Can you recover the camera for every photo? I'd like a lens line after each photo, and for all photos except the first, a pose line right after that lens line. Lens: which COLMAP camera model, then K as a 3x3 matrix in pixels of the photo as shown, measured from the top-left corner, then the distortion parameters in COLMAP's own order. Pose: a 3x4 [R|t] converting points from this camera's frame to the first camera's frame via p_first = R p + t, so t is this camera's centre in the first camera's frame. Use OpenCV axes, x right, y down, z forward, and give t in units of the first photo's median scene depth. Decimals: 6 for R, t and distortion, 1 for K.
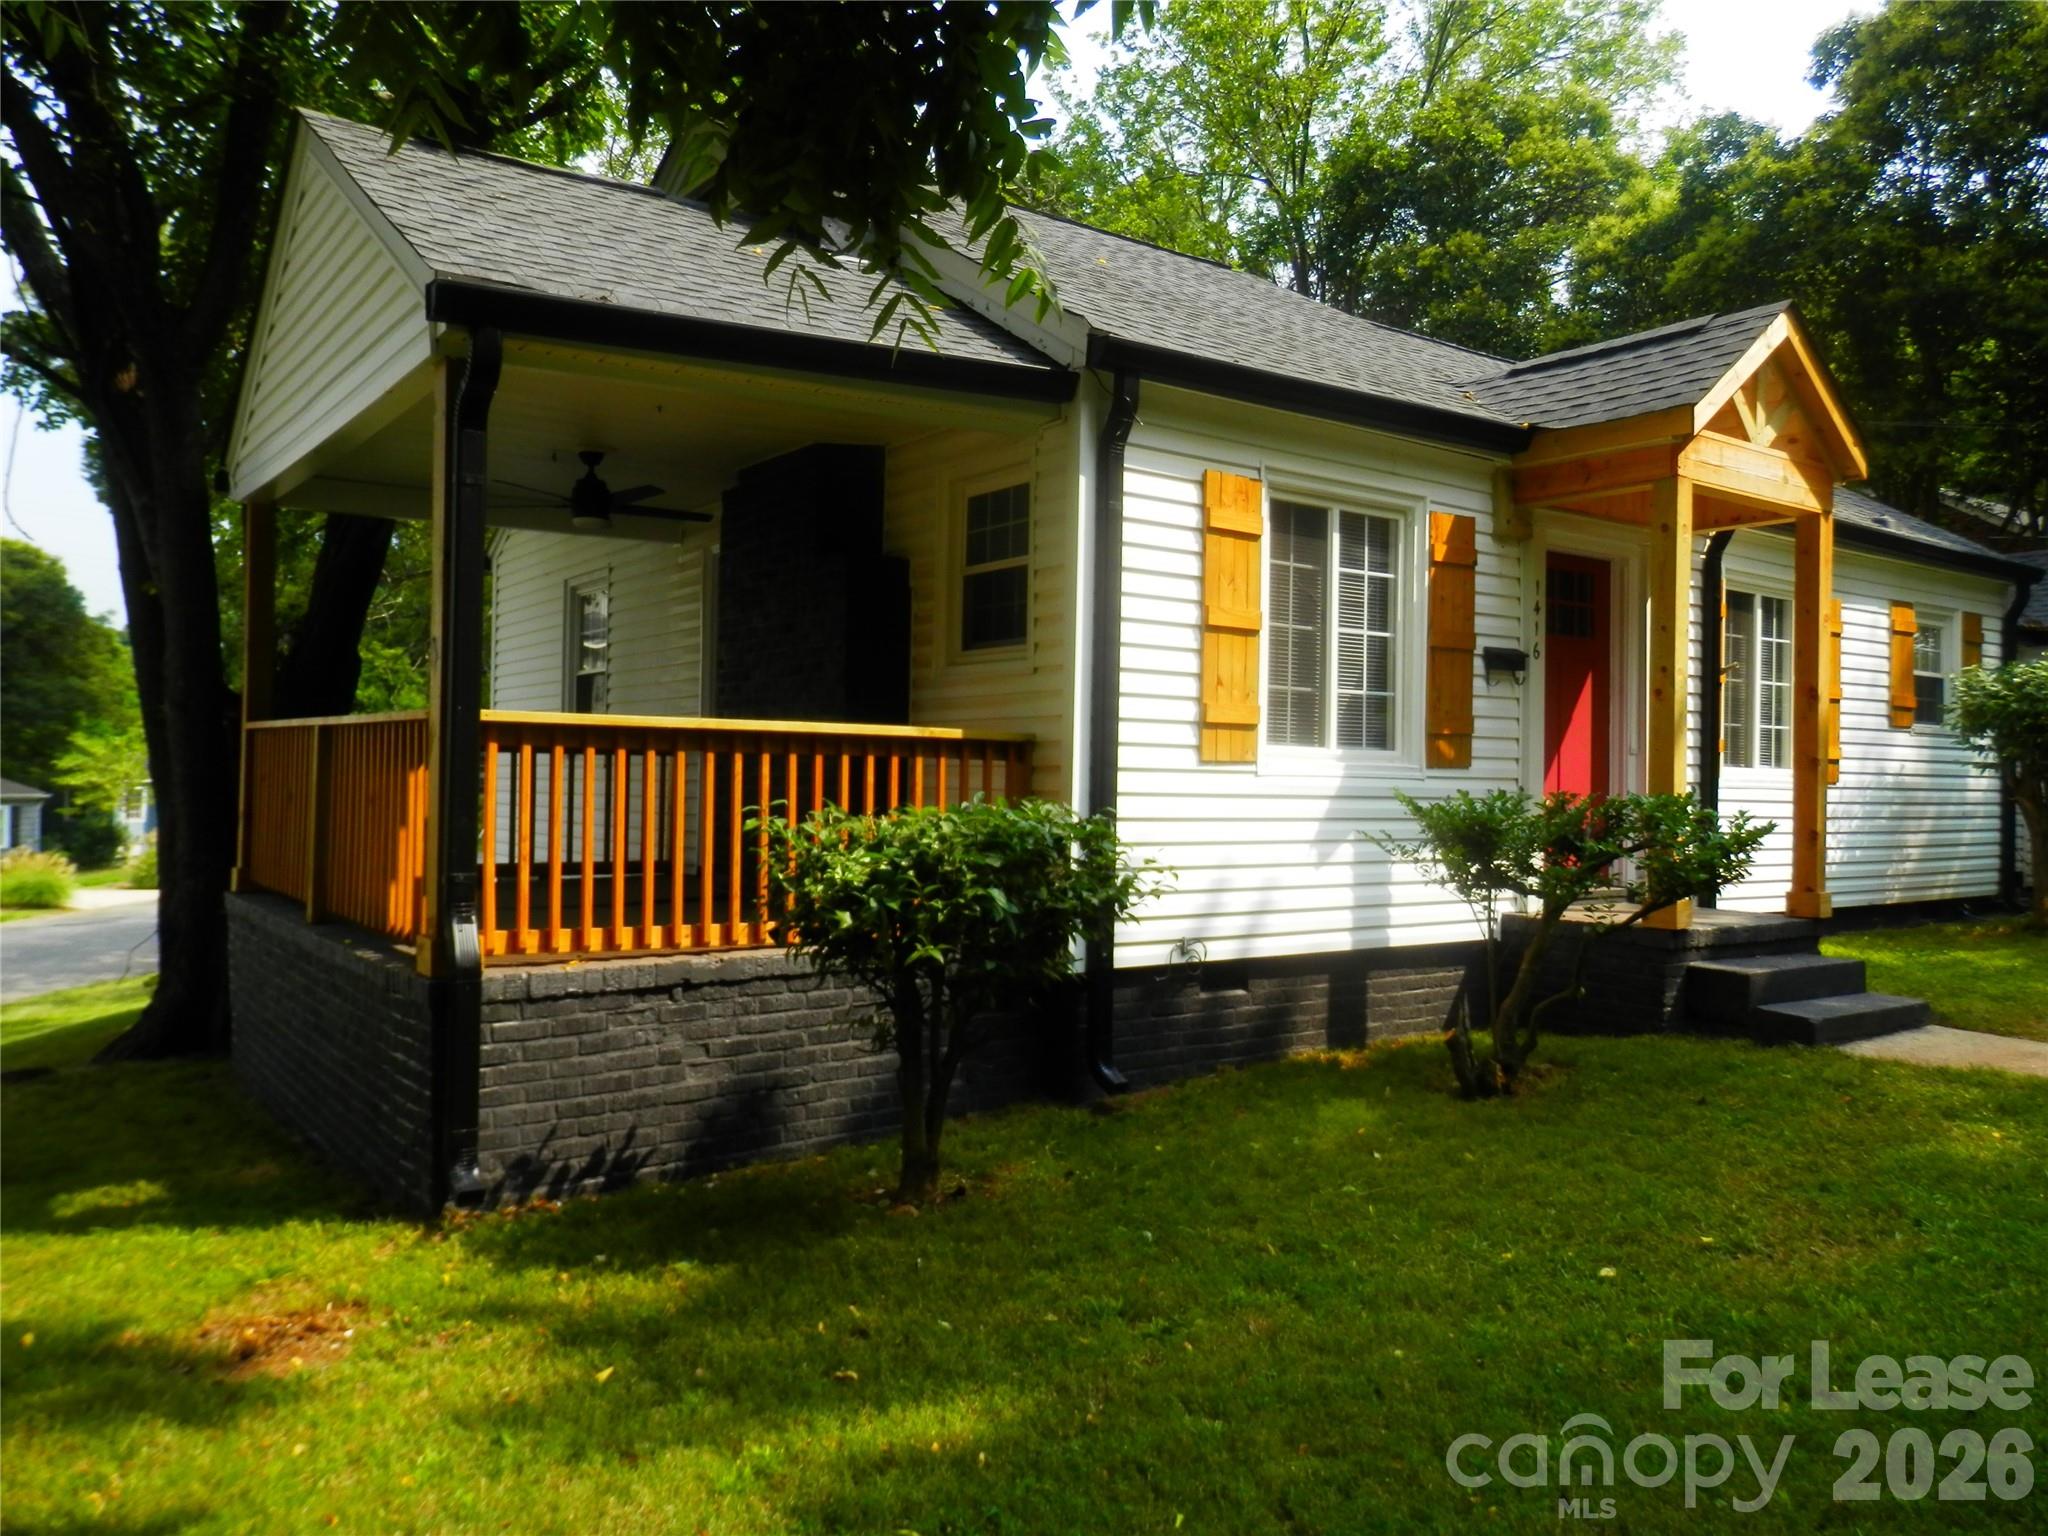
lens RADIAL K [[1519.8, 0, 1025.2], [0, 1519.8, 766.3], [0, 0, 1]] dist [0.004049, 0.000567]
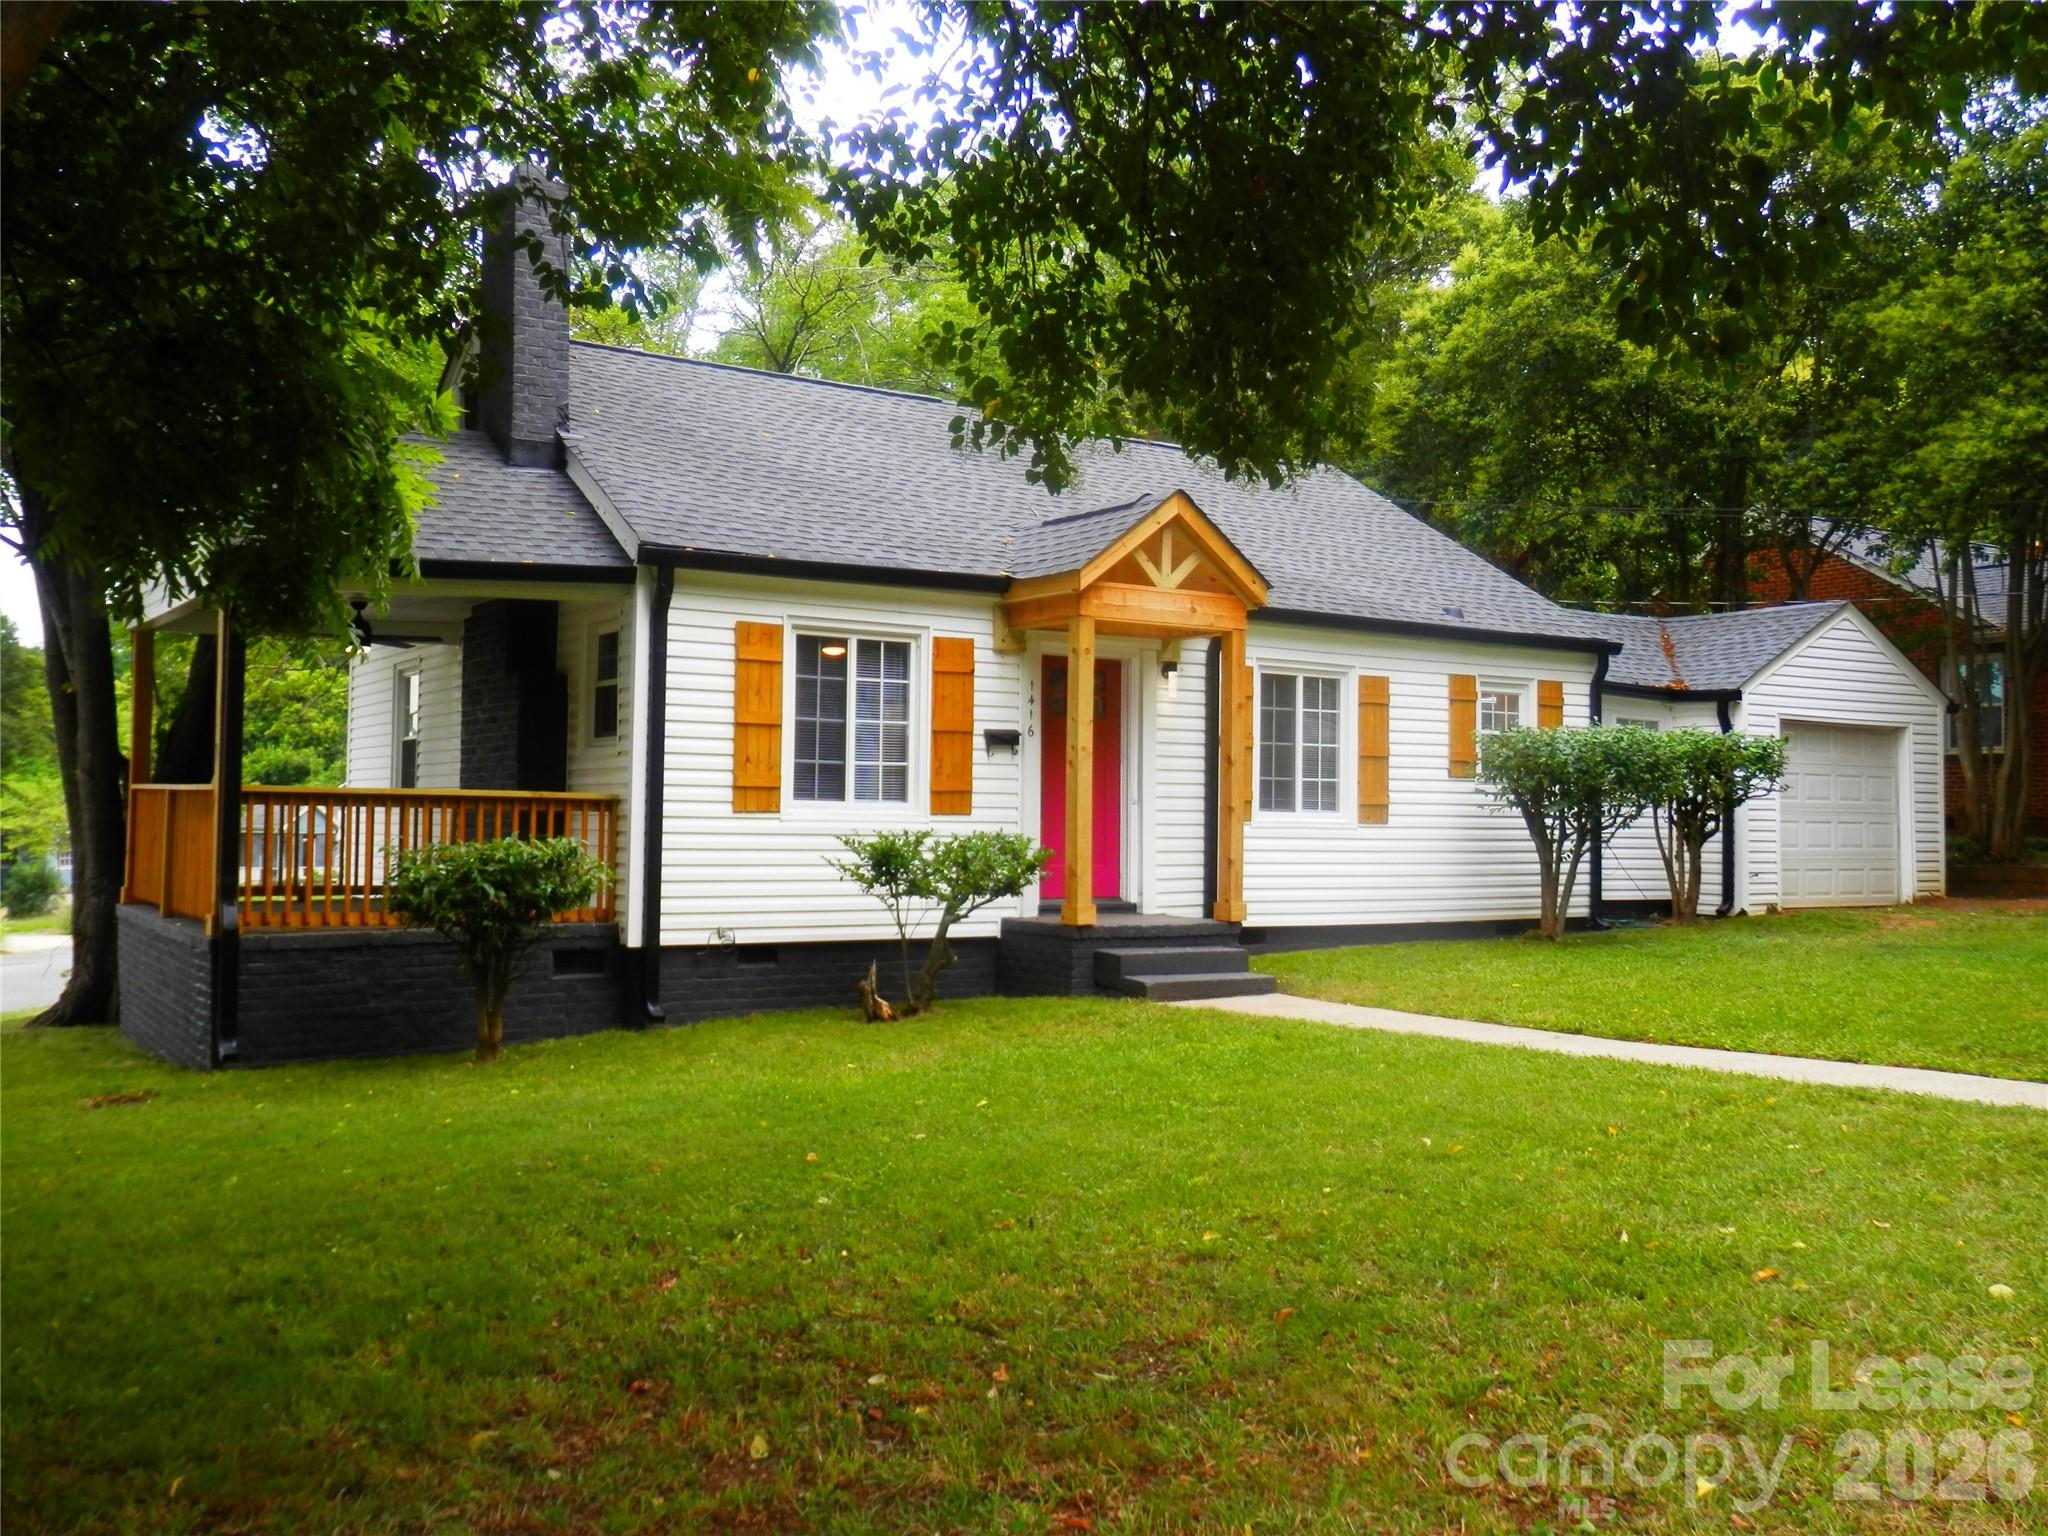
lens RADIAL K [[1832.2, 0, 1022.9], [0, 1832.2, 761.8], [0, 0, 1]] dist [0.004574, 0.018266]
pose [[0.998645, -0.003849, -0.051900, 0.442276], [0.002655, 0.999731, -0.023050, -0.009006], [0.051974, 0.022881, 0.998386, -0.725044]]
